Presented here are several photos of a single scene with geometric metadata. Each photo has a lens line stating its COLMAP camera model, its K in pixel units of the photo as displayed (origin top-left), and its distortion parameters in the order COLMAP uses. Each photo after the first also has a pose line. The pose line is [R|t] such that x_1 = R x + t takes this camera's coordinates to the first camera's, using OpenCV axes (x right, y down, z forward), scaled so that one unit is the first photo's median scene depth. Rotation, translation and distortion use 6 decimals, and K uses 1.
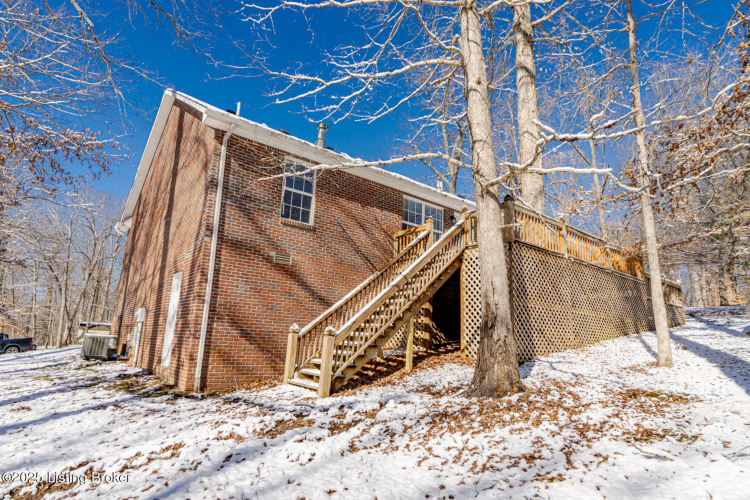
lens RADIAL K [[414.4, 0, 375.0], [0, 414.4, 250.0], [0, 0, 1]] dist [0.002039, -0.000057]
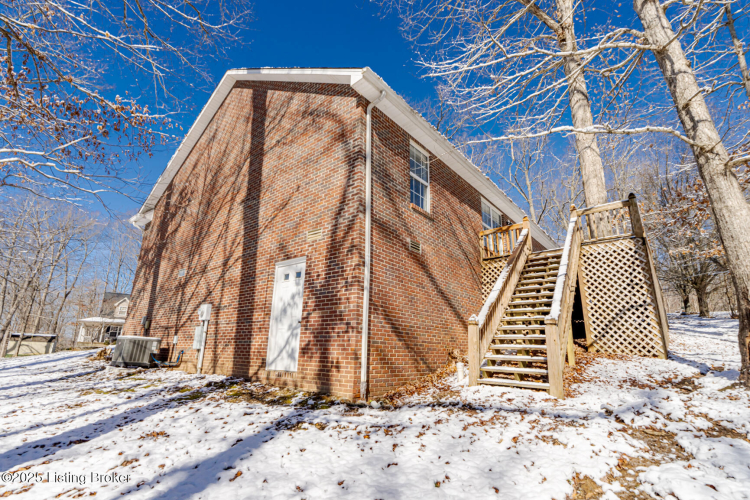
lens RADIAL K [[355.0, 0, 375.0], [0, 355.0, 250.0], [0, 0, 1]] dist [-0.004621, -0.000258]
pose [[0.979460, 0.038423, 0.197944, -0.461841], [-0.026891, 0.997799, -0.060620, 0.077747], [-0.199838, 0.054052, 0.978337, 0.253152]]
